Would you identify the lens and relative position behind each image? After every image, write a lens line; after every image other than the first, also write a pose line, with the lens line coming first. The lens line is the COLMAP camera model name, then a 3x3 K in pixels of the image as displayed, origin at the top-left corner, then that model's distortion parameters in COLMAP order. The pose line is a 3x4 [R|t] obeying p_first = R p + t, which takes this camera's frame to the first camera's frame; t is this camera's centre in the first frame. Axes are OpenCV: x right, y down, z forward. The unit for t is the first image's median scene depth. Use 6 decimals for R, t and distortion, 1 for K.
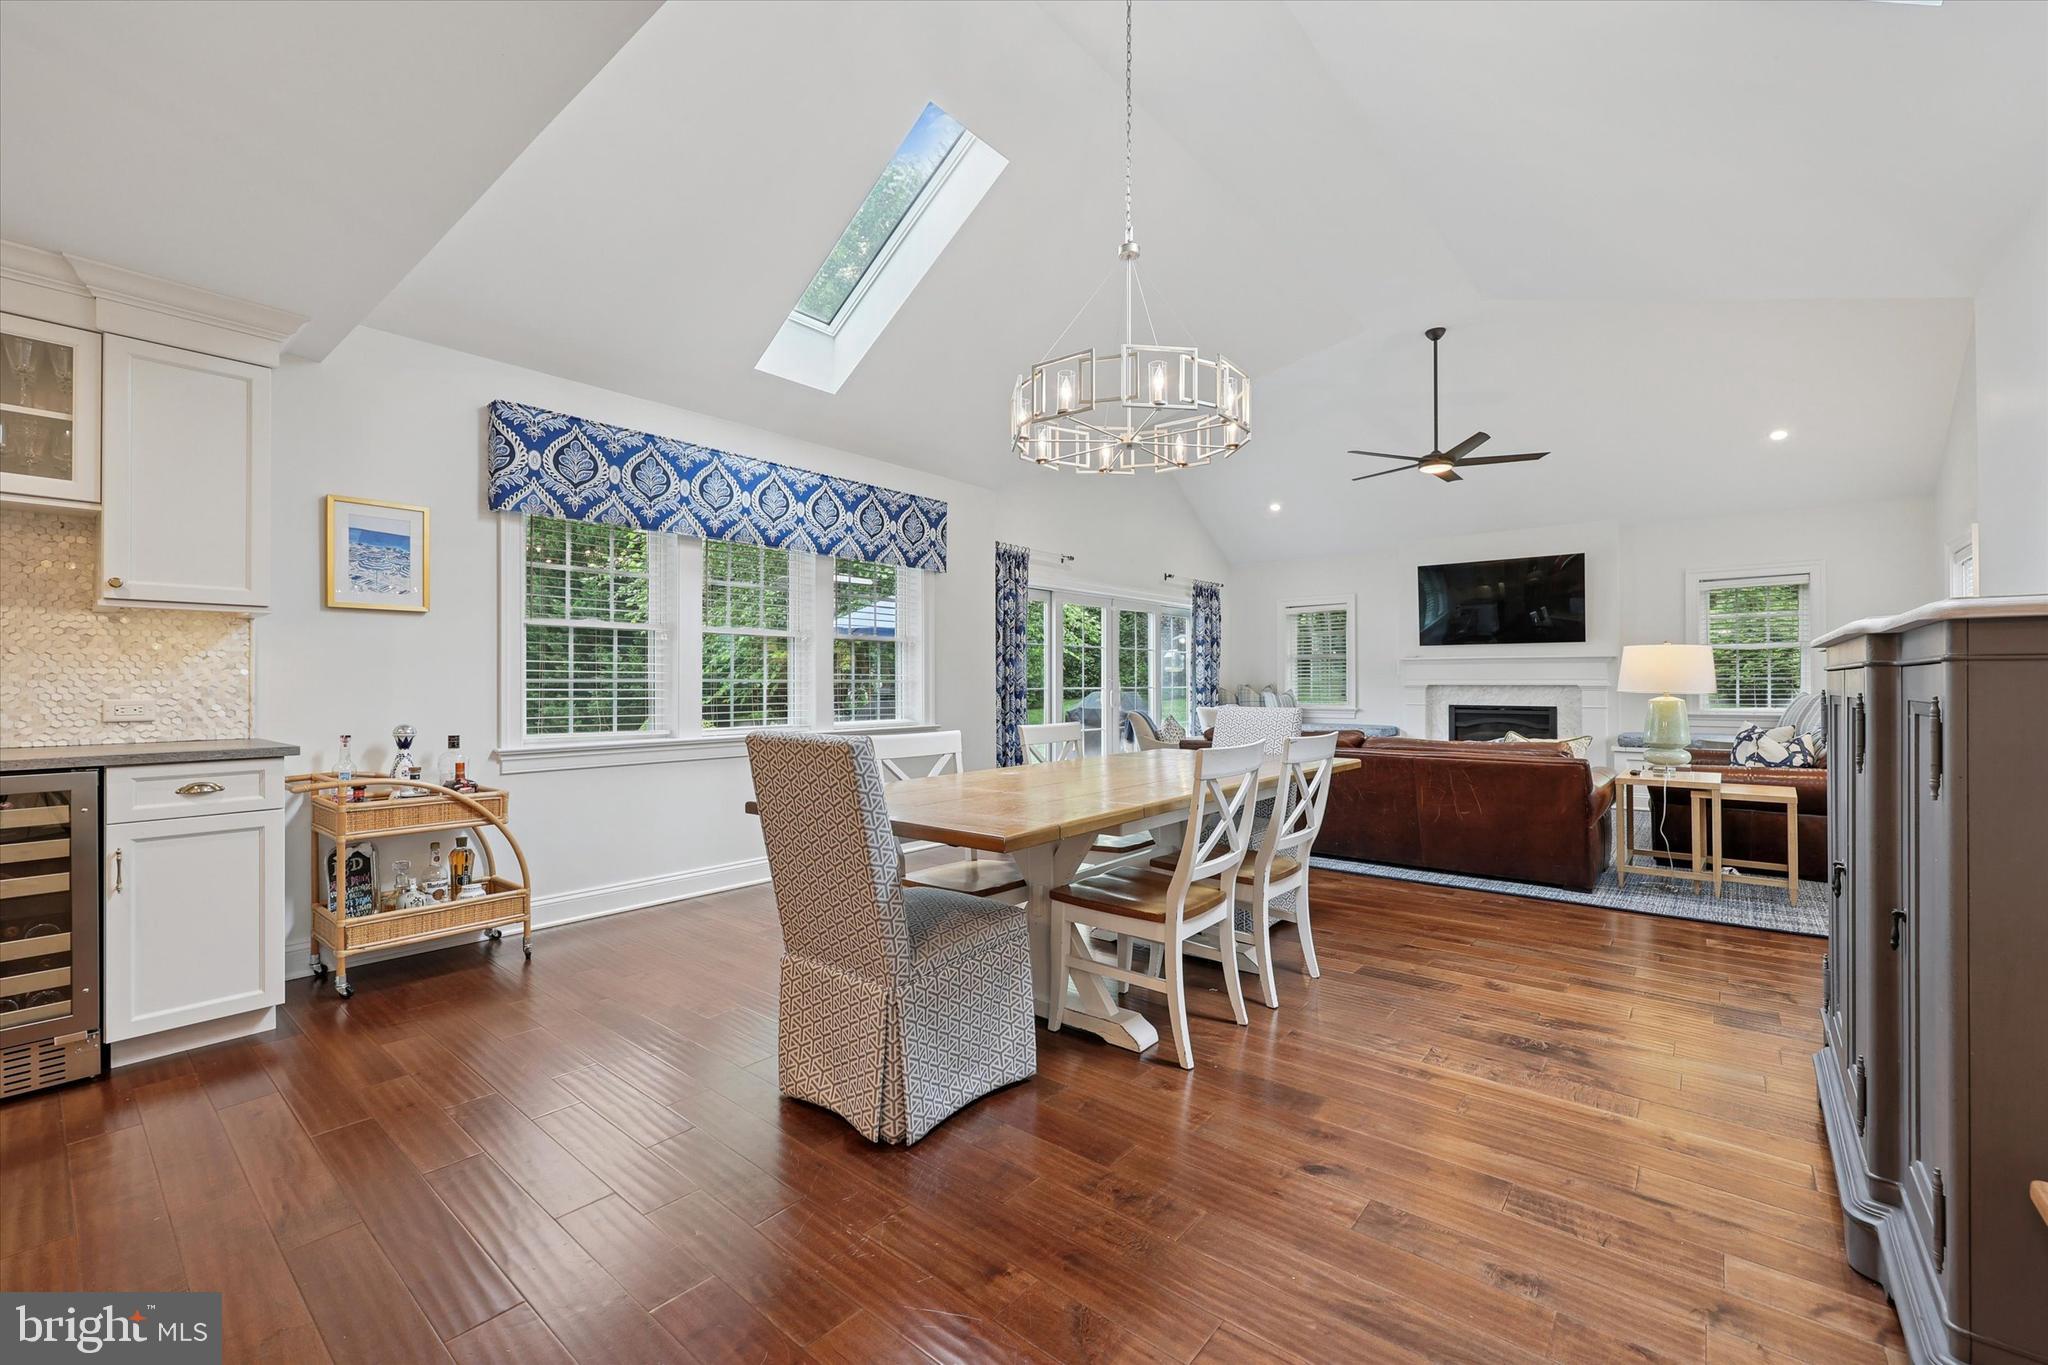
lens RADIAL K [[837.1, 0, 1029.7], [0, 837.1, 681.3], [0, 0, 1]] dist [-0.000705, -0.000349]
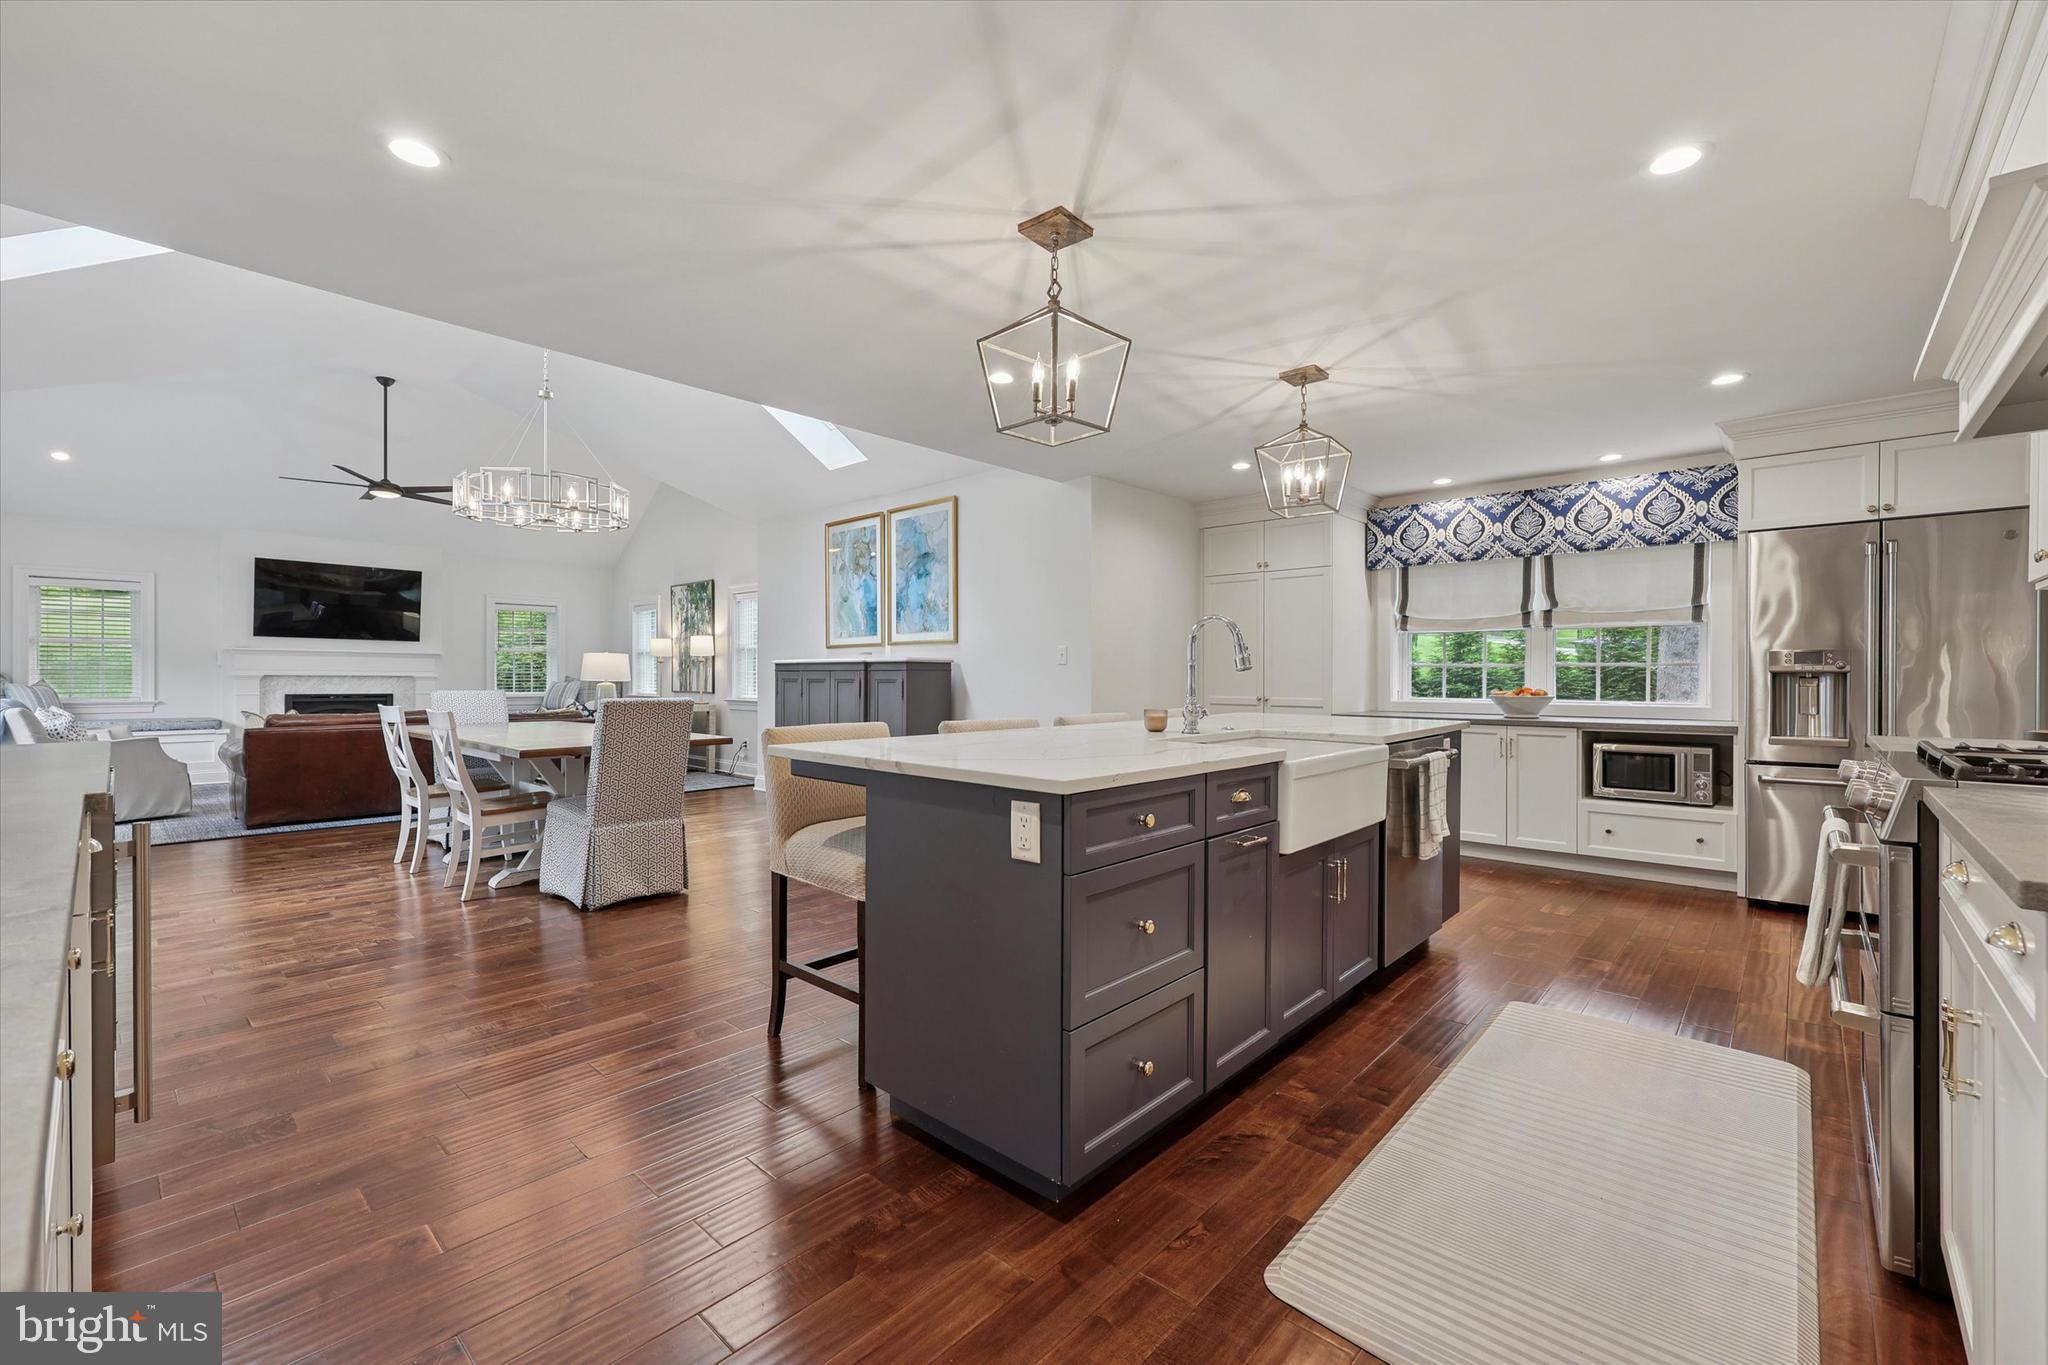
lens RADIAL K [[837.1, 0, 1018.4], [0, 837.1, 679.0], [0, 0, 1]] dist [-0.000705, -0.000349]
pose [[0.056724, 0.005824, 0.998373, -1.794939], [-0.010650, 0.999930, -0.005228, 0.016874], [-0.998333, -0.010336, 0.056782, 0.075508]]
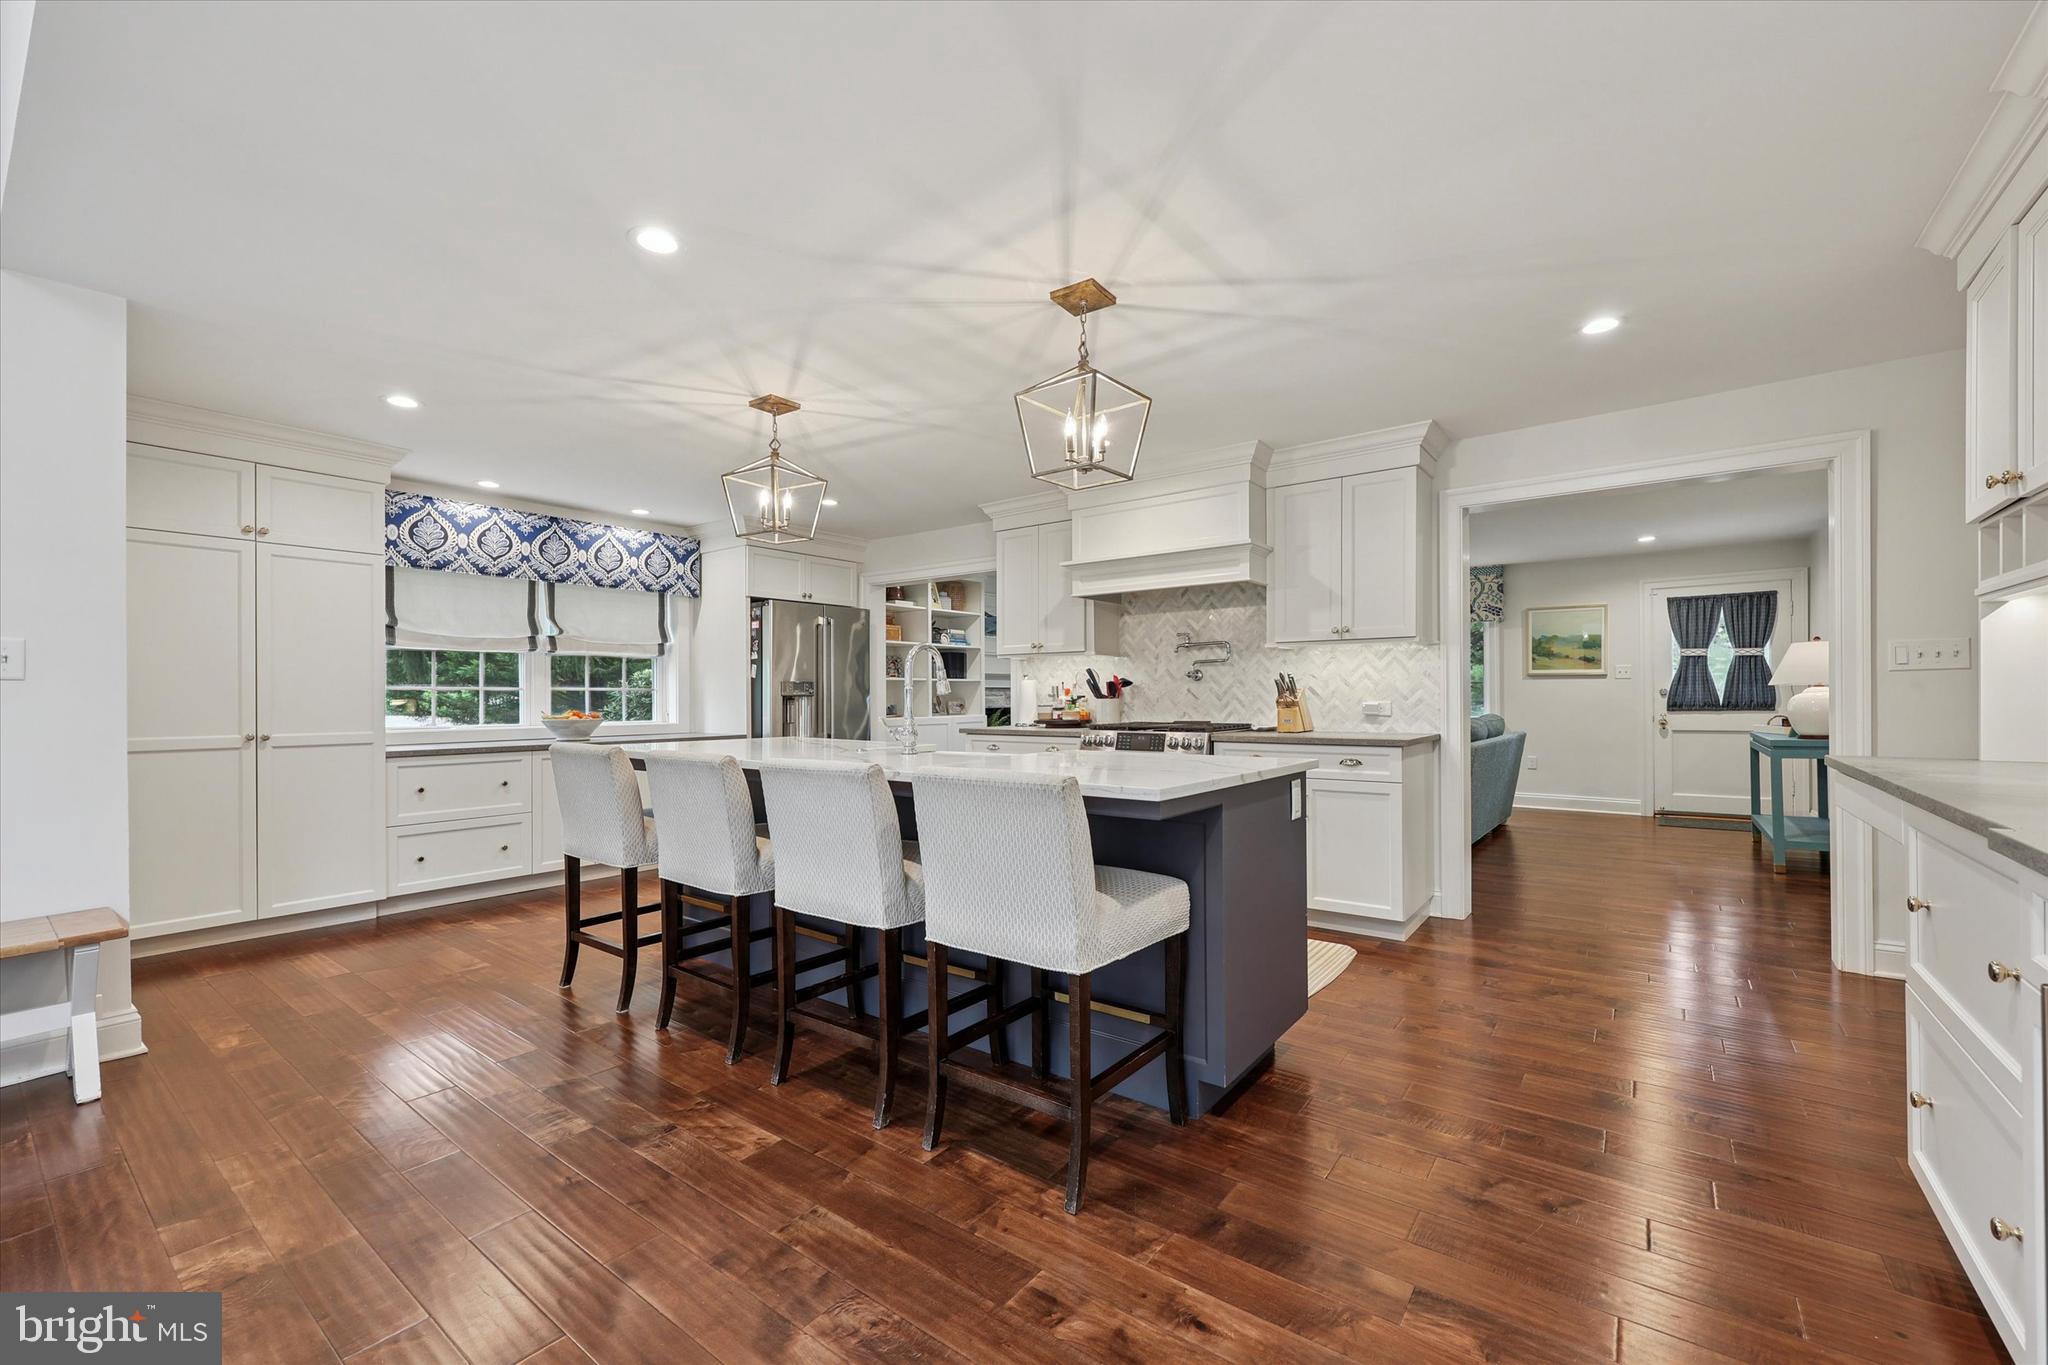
lens RADIAL K [[837.1, 0, 1041.0], [0, 837.1, 702.4], [0, 0, 1]] dist [-0.000705, -0.000349]
pose [[-0.998554, 0.014658, -0.051721, -0.781093], [0.014693, 0.999892, -0.000288, 0.010586], [0.051712, -0.001048, -0.998662, 1.091917]]
